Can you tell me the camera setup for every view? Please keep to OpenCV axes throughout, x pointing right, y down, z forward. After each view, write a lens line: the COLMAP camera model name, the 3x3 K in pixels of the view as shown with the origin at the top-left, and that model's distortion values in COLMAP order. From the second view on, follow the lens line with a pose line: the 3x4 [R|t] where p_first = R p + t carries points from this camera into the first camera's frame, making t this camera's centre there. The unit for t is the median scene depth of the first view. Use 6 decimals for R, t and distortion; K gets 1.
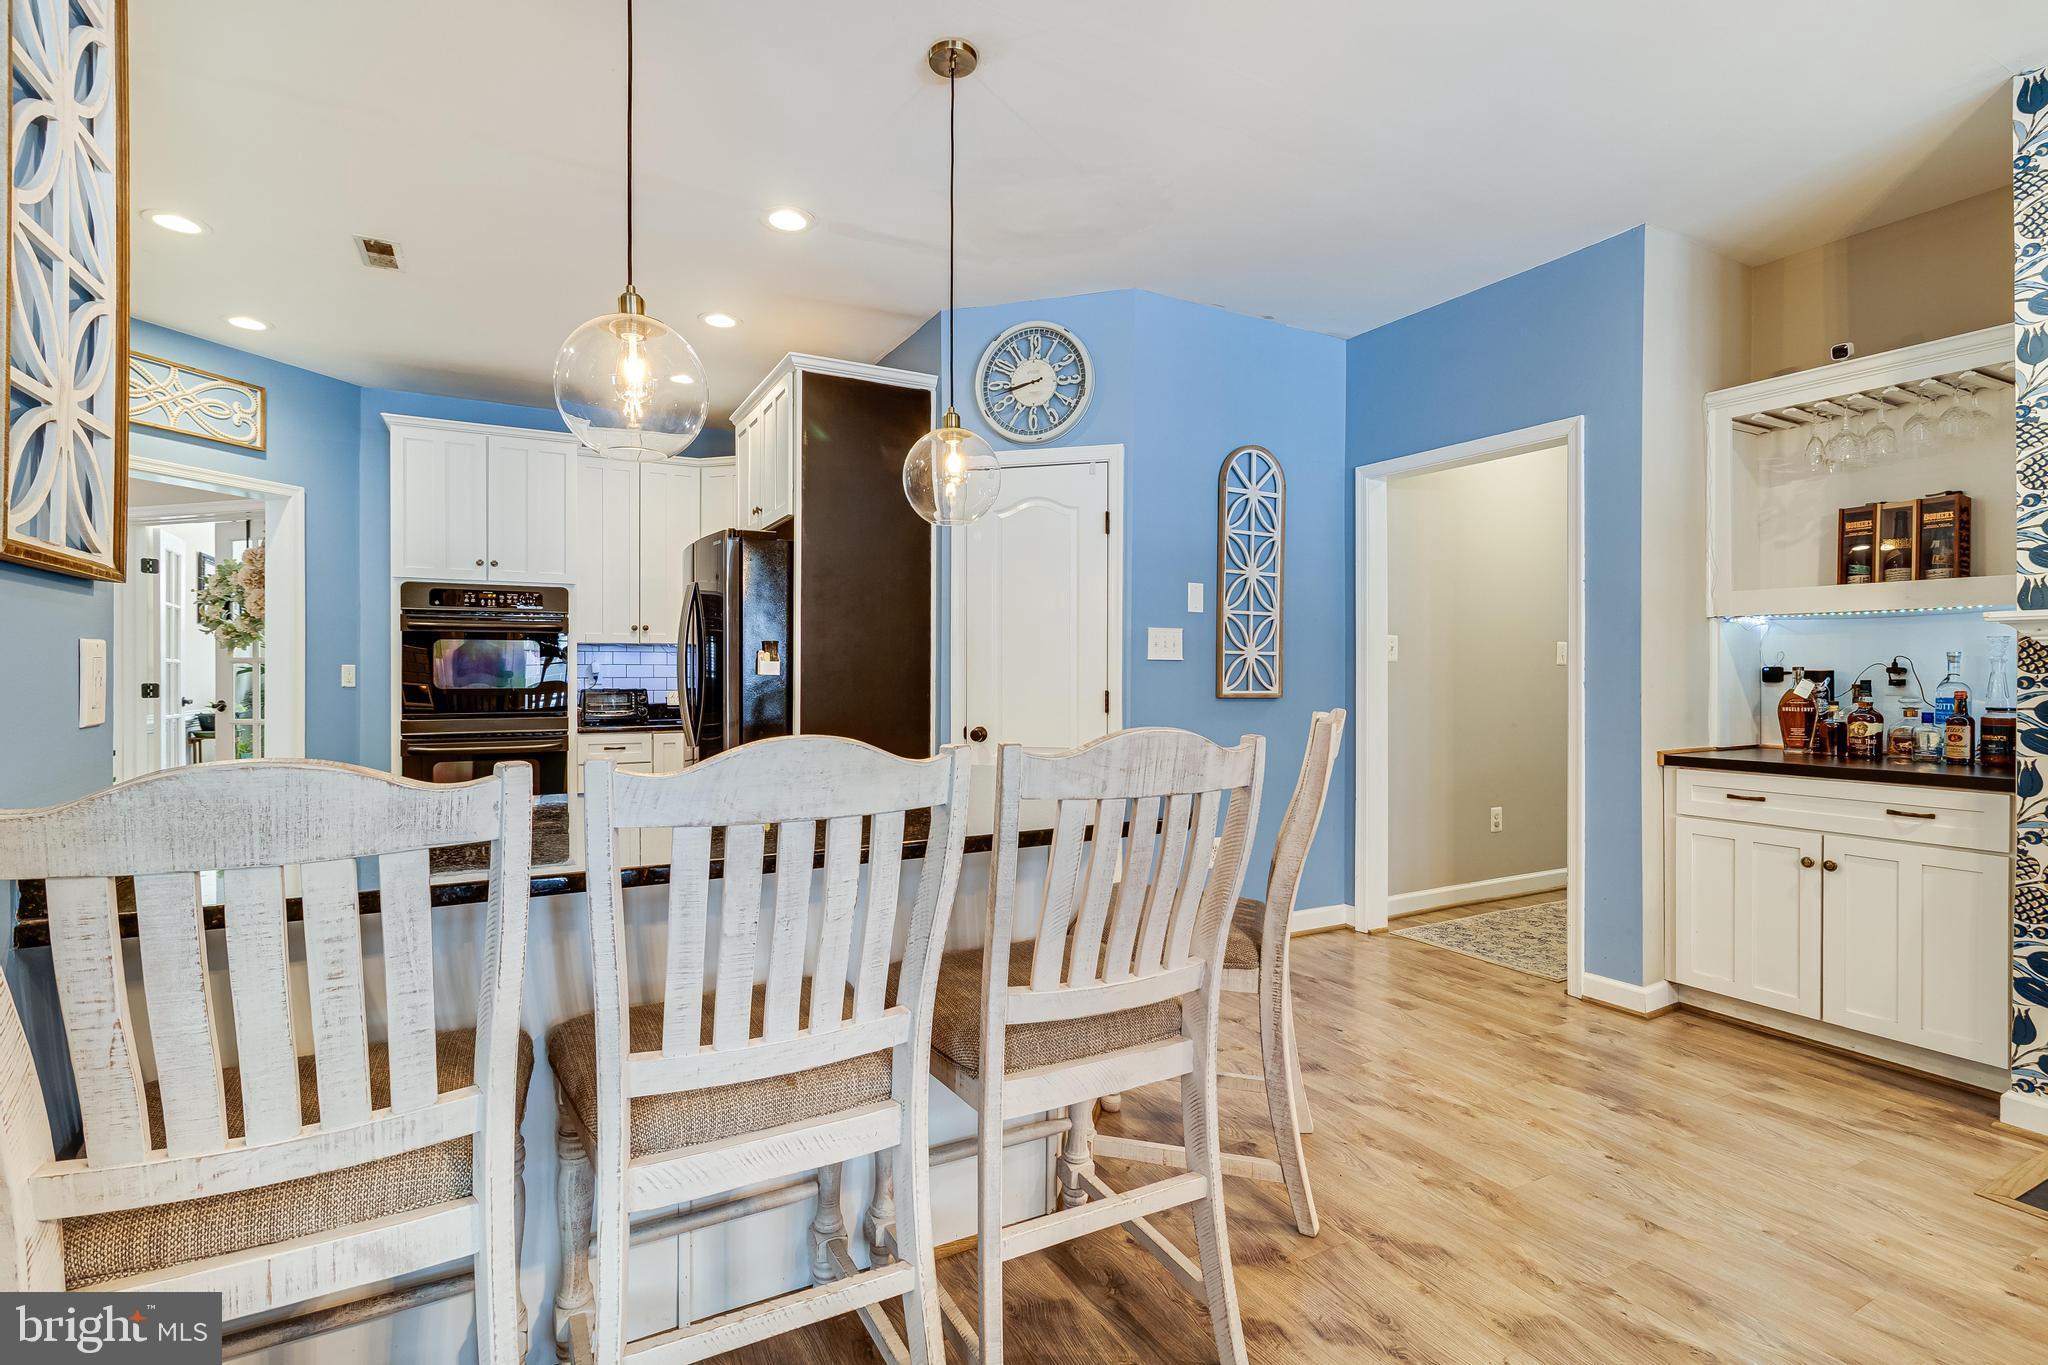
lens RADIAL K [[945.3, 0, 1020.8], [0, 945.3, 672.1], [0, 0, 1]] dist [-0.000407, -0.000151]
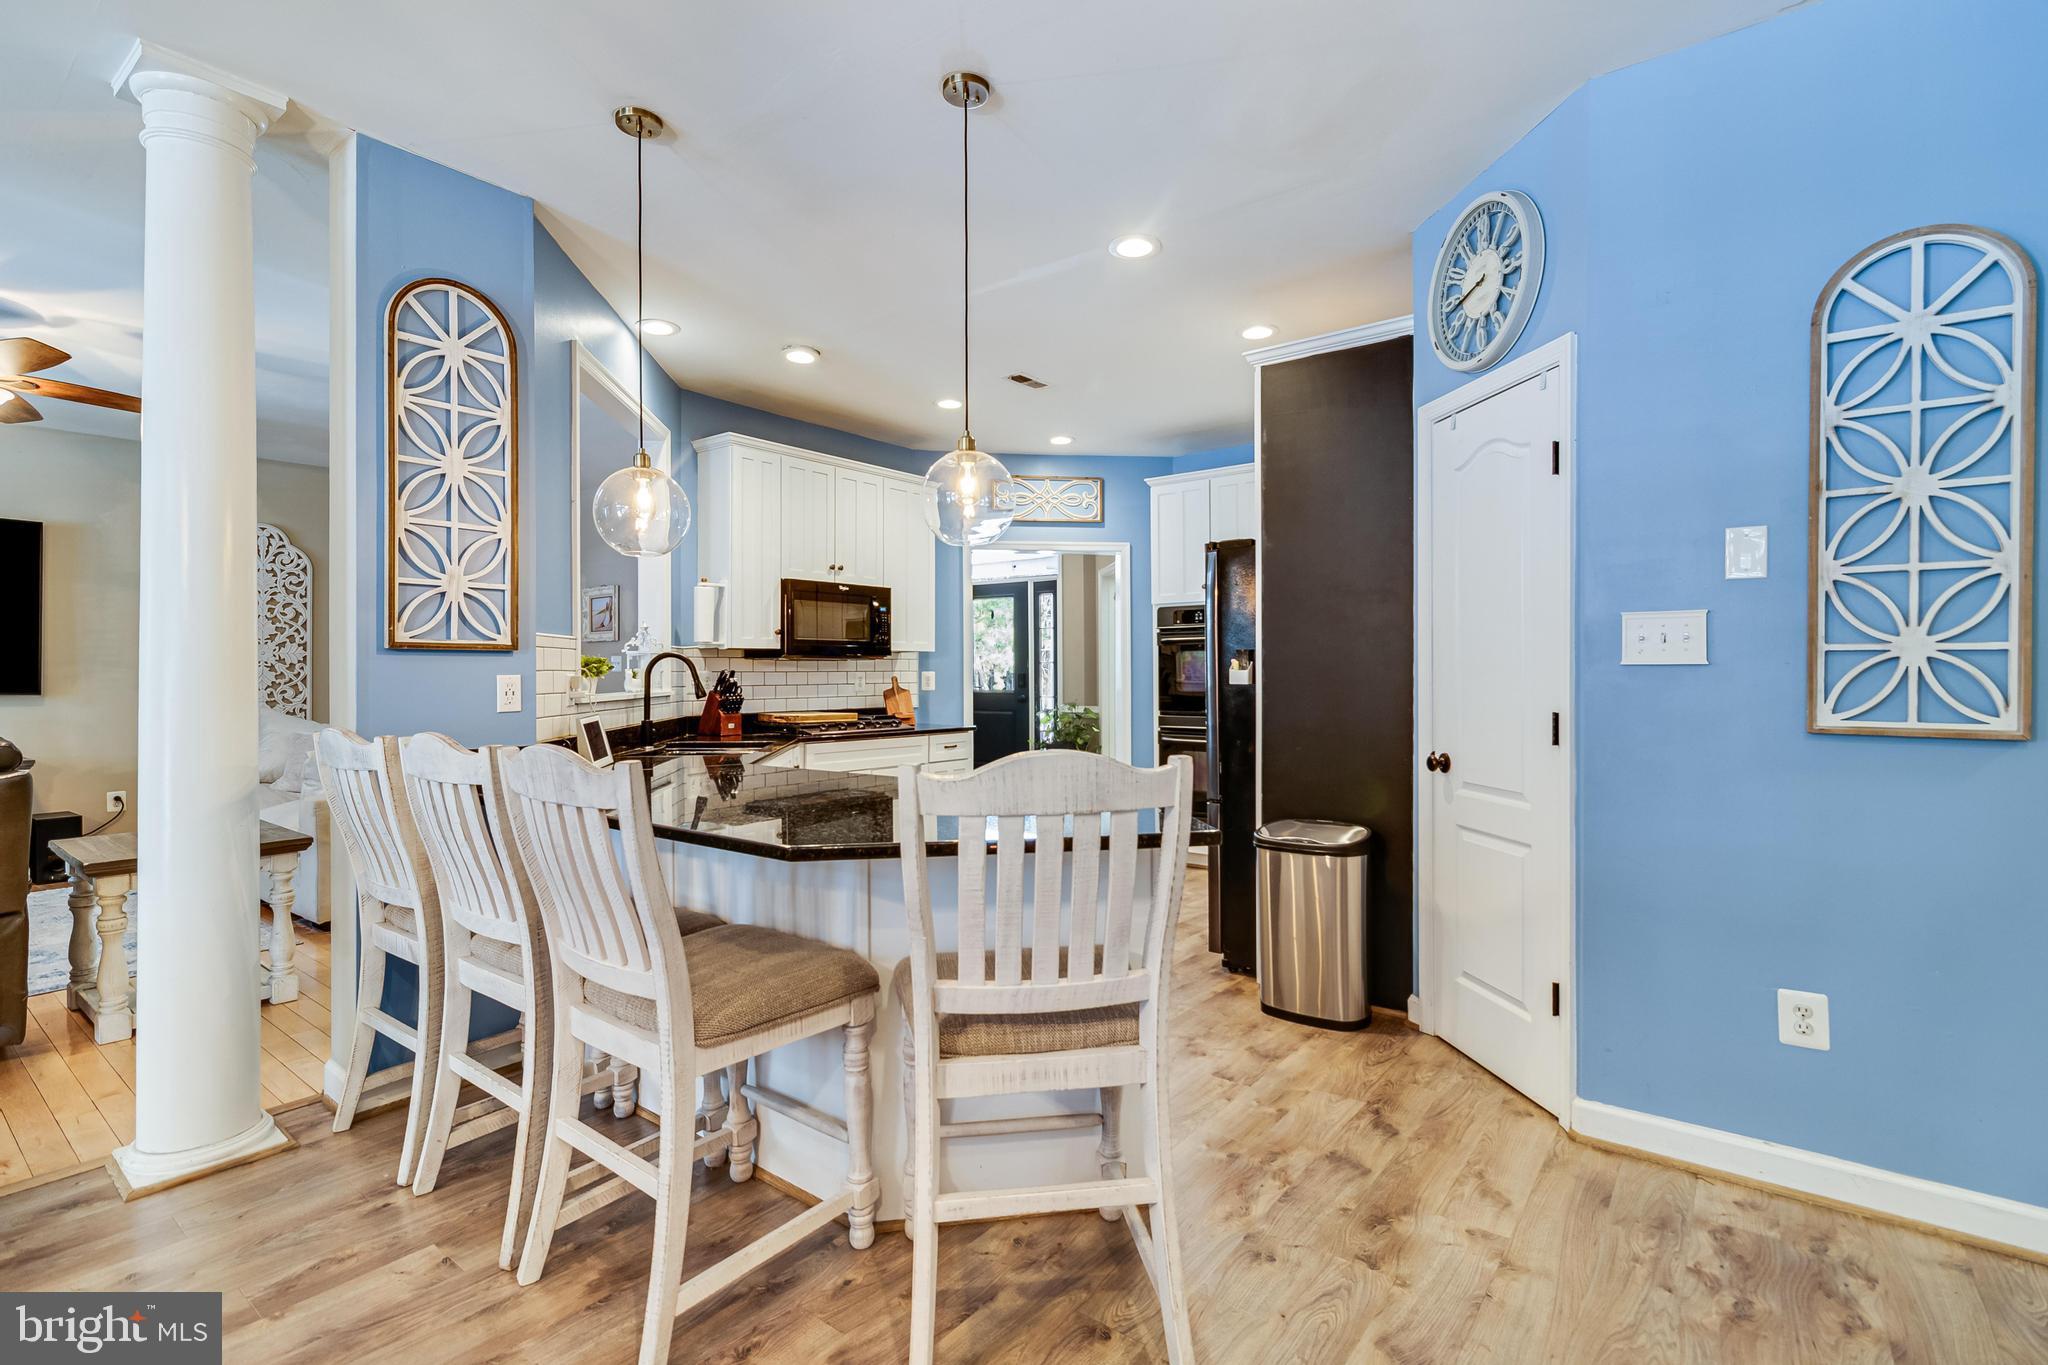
lens RADIAL K [[945.7, 0, 1024.0], [0, 945.7, 682.5], [0, 0, 1]] dist [0.056653, 0.000023]
pose [[0.411341, 0.007734, -0.911449, 0.540053], [0.000237, 0.999963, 0.008592, -0.006324], [0.911482, -0.003750, 0.411324, 0.365567]]
